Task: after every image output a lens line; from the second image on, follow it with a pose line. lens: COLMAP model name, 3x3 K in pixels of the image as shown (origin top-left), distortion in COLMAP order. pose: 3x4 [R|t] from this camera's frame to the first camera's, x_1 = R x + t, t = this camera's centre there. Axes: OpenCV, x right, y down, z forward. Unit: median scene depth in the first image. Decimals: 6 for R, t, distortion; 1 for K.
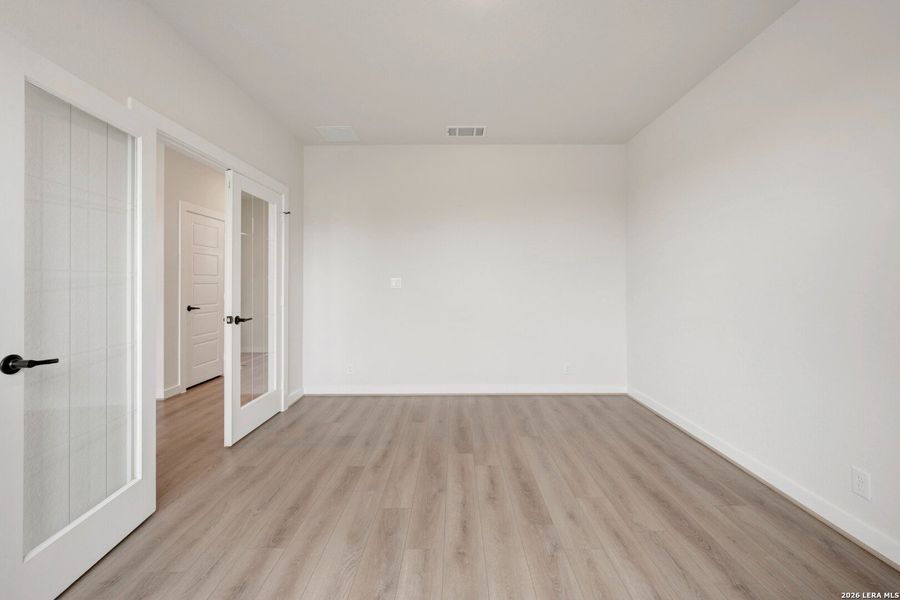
lens RADIAL K [[391.9, 0, 450.0], [0, 391.9, 300.0], [0, 0, 1]] dist [-0.003175, -0.000188]
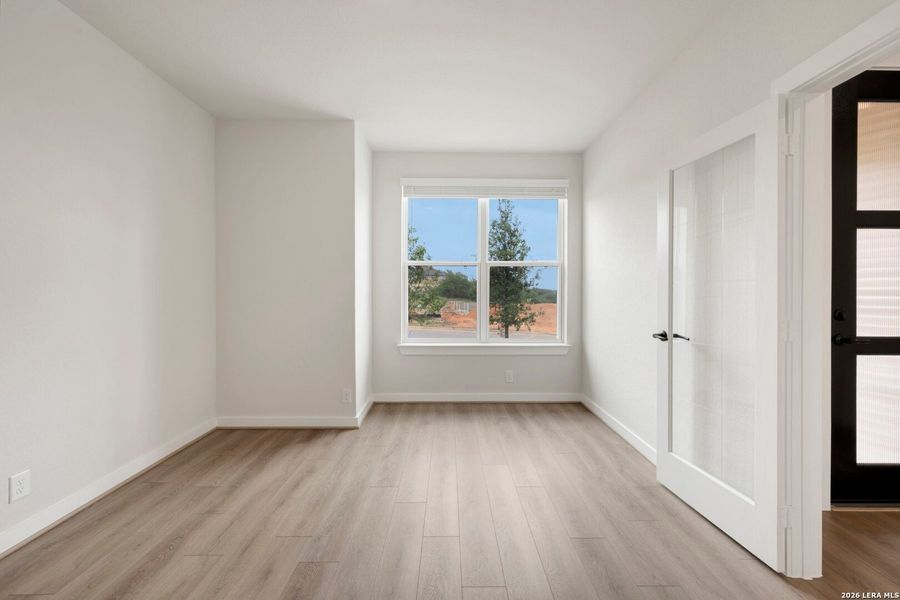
lens RADIAL K [[362.4, 0, 453.5], [0, 362.4, 301.4], [0, 0, 1]] dist [-0.001824, -0.000272]
pose [[-0.999456, 0.003896, -0.032753, -0.067650], [0.001751, 0.997866, 0.065276, -0.078371], [0.032937, 0.065183, -0.997330, 1.903606]]
